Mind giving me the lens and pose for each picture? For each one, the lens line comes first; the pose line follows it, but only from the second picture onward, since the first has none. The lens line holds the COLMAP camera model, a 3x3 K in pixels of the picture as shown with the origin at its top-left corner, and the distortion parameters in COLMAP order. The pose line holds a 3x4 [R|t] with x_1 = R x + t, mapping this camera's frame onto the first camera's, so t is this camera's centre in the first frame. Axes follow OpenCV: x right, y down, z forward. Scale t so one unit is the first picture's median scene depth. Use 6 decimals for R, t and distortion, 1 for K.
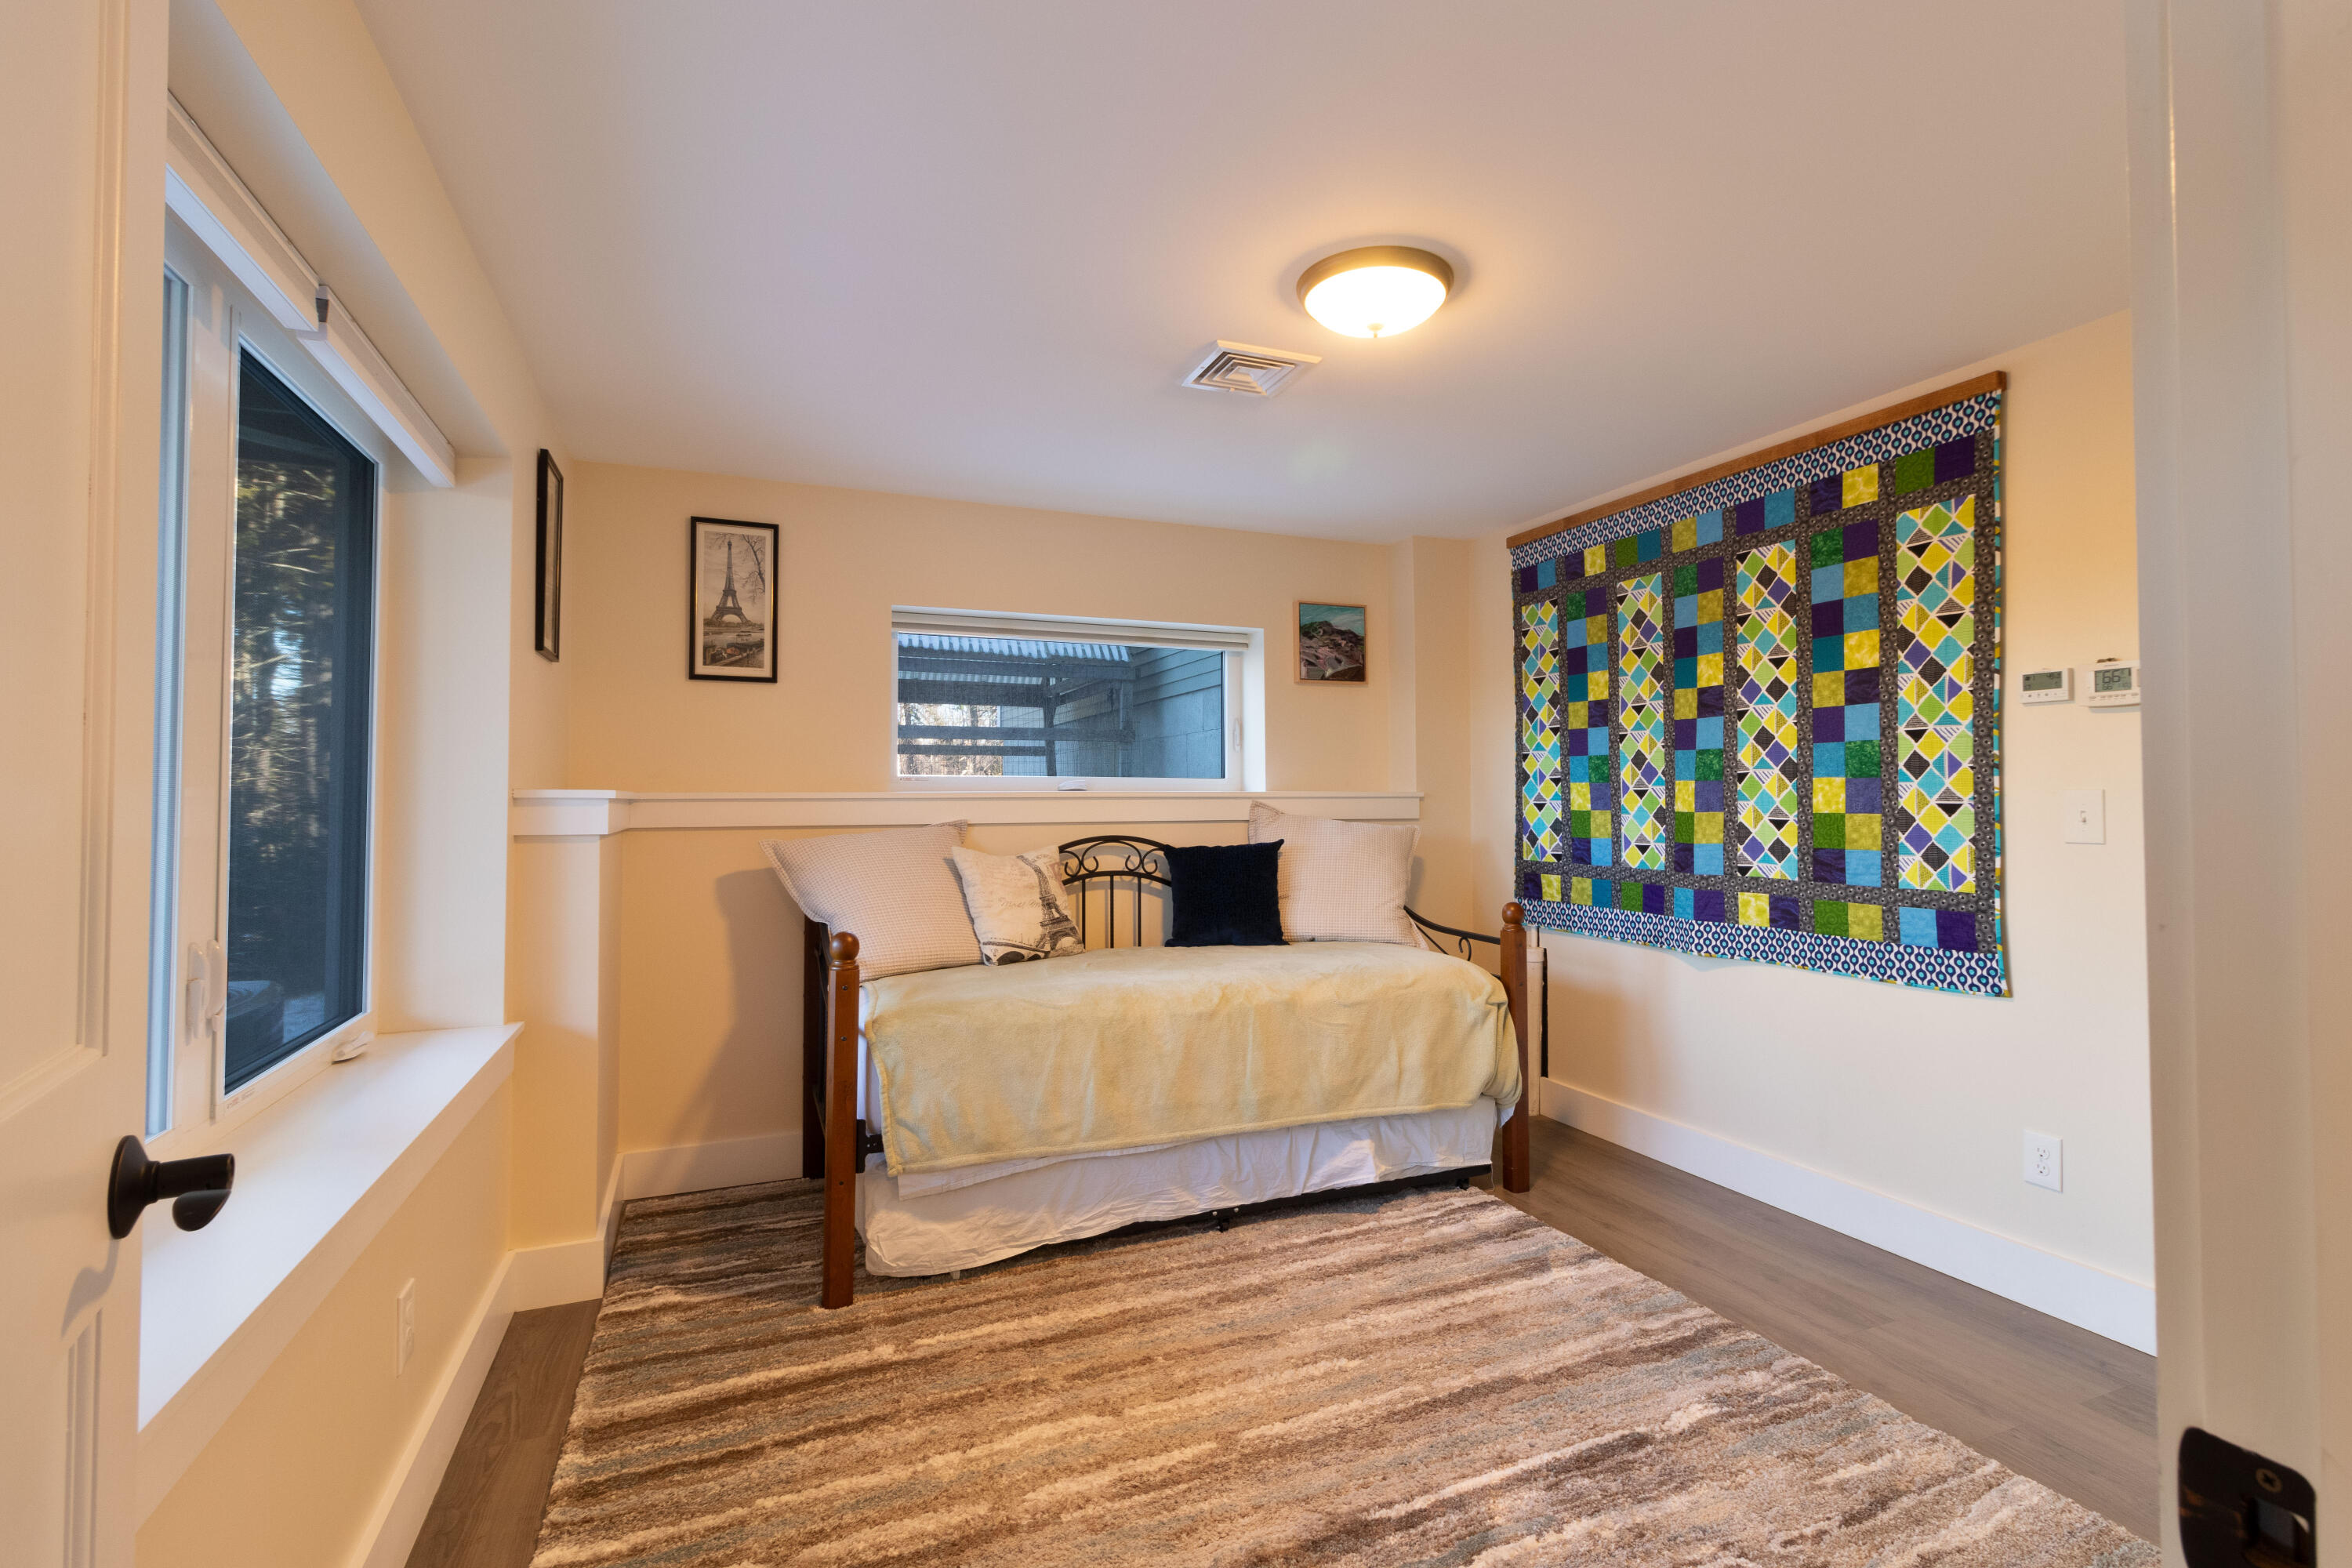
lens RADIAL K [[1080.7, 0, 1174.7], [0, 1080.7, 792.7], [0, 0, 1]] dist [0.022189, 0.000148]
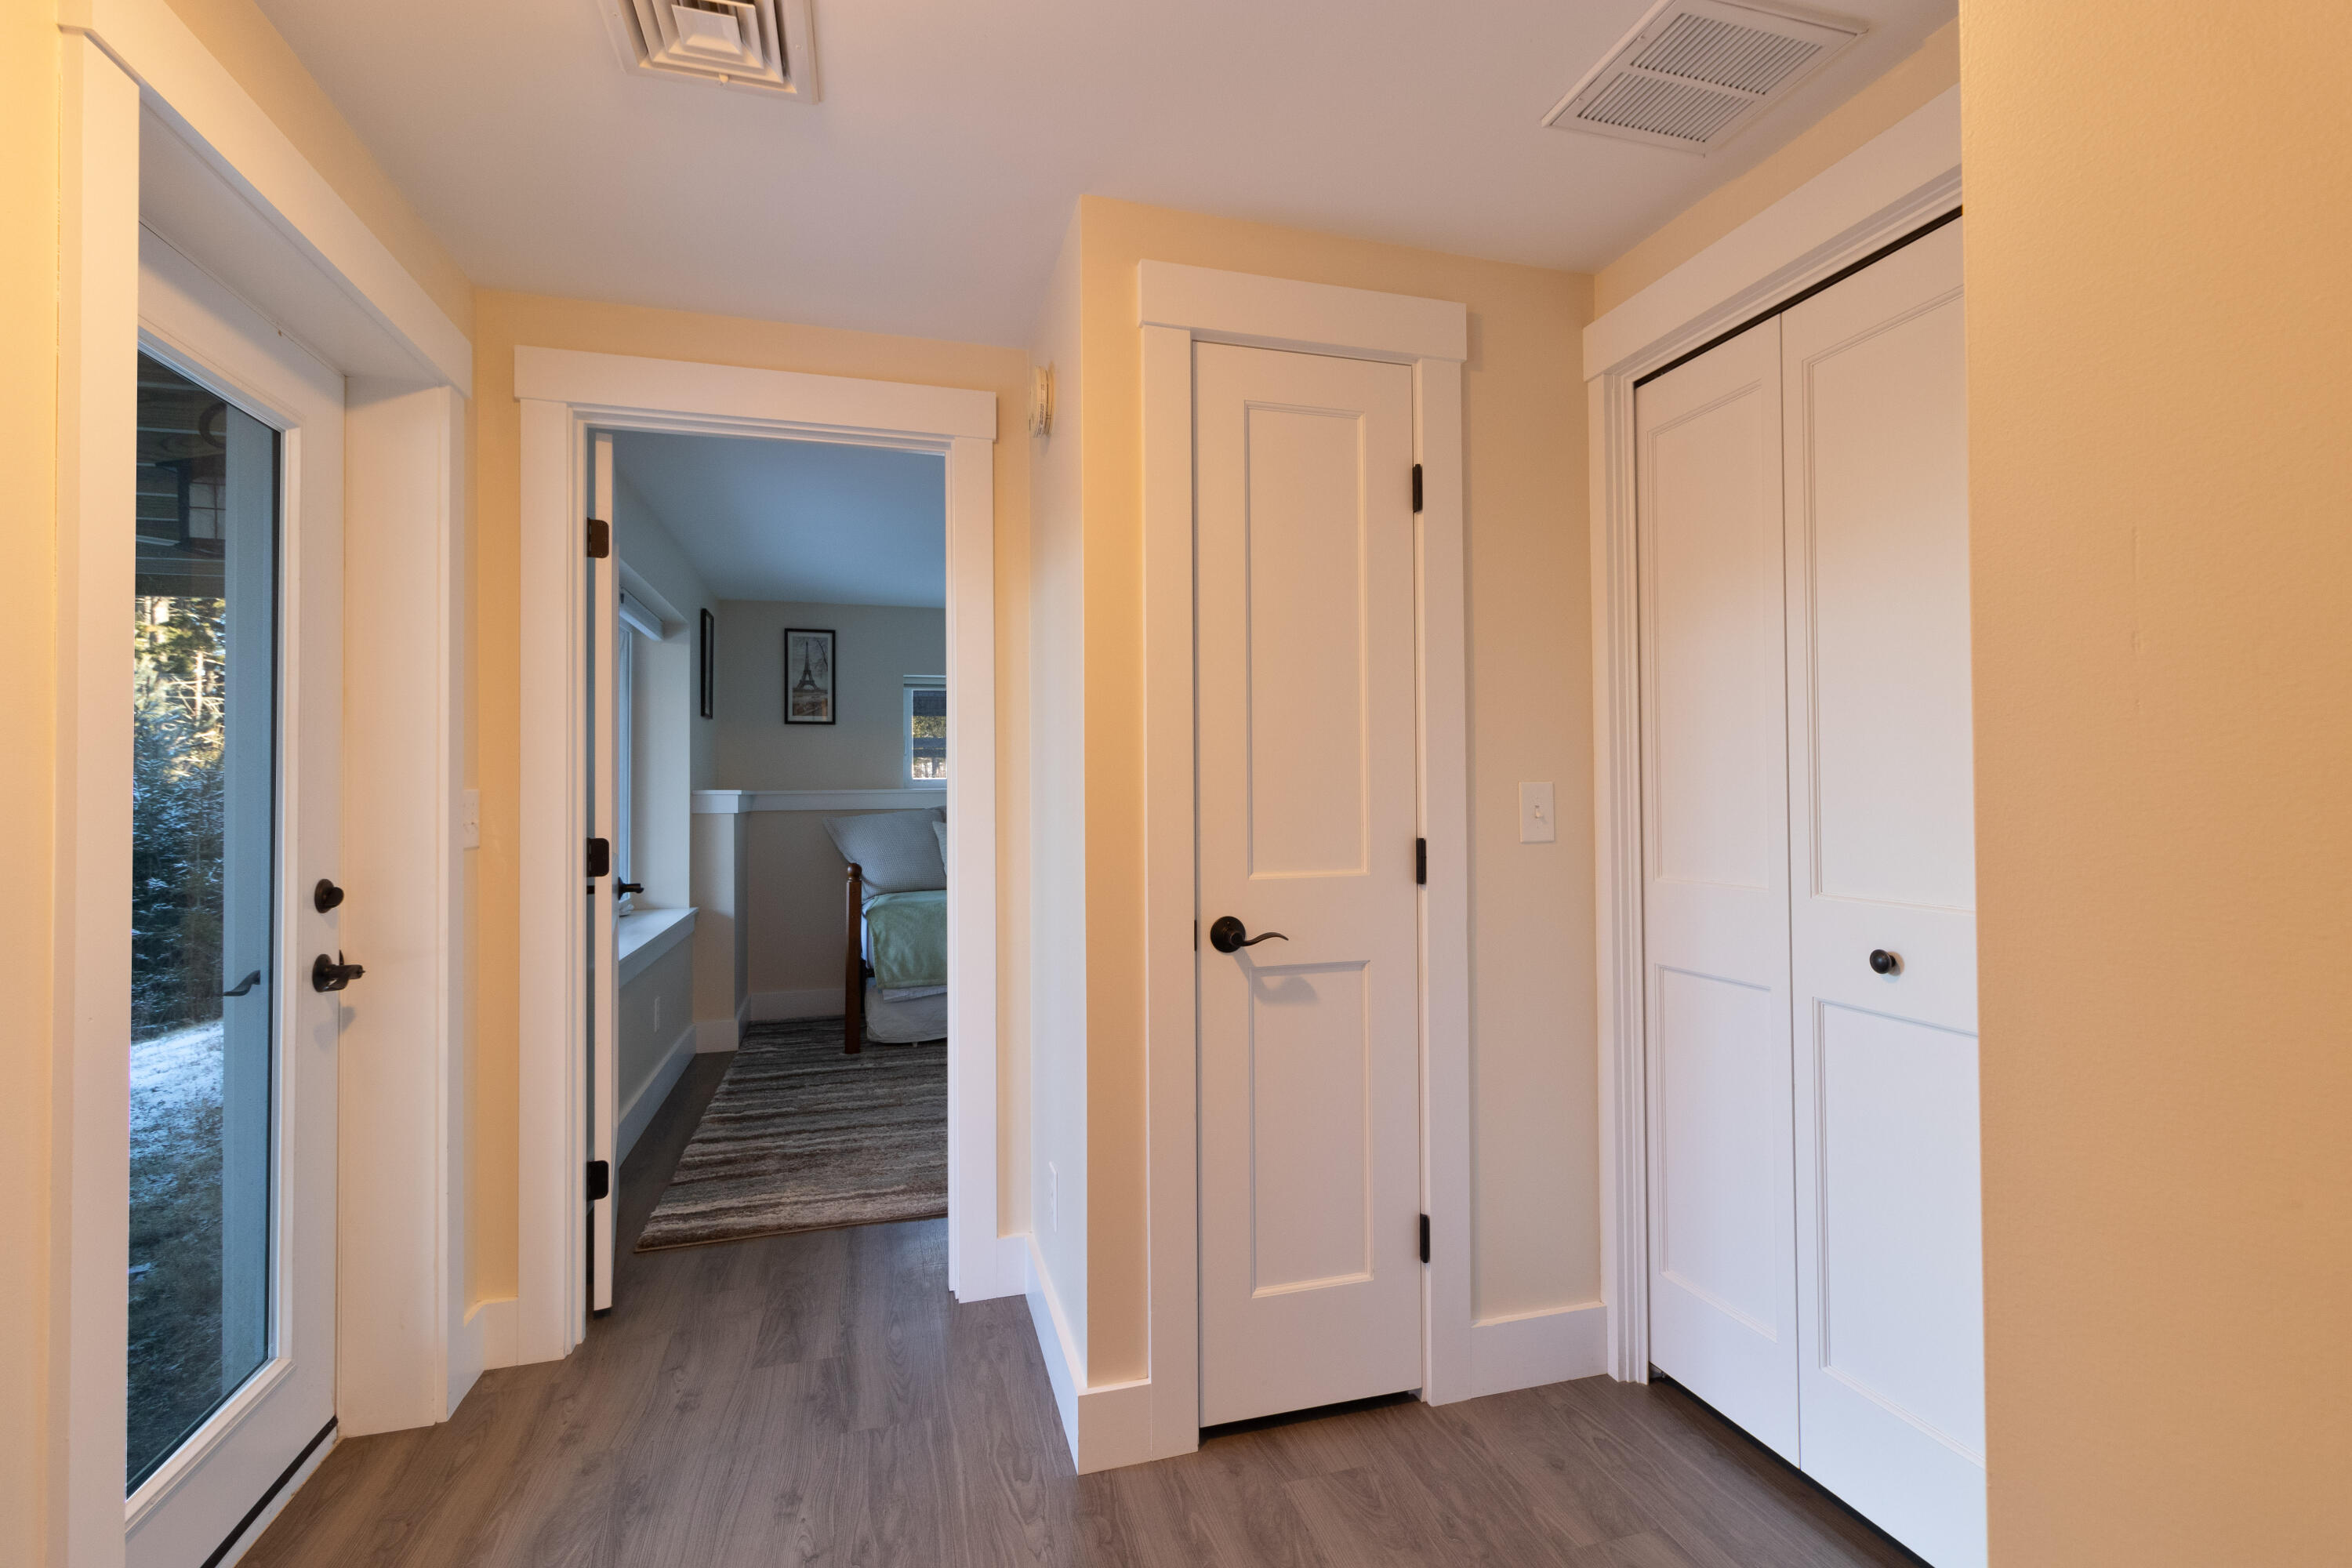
lens RADIAL K [[1080.7, 0, 1184.3], [0, 1080.7, 774.9], [0, 0, 1]] dist [0.022189, 0.000148]
pose [[0.994711, -0.013124, -0.101867, 0.396856], [0.012516, 0.999900, -0.006605, -0.006831], [0.101943, 0.005295, 0.994776, -0.712736]]
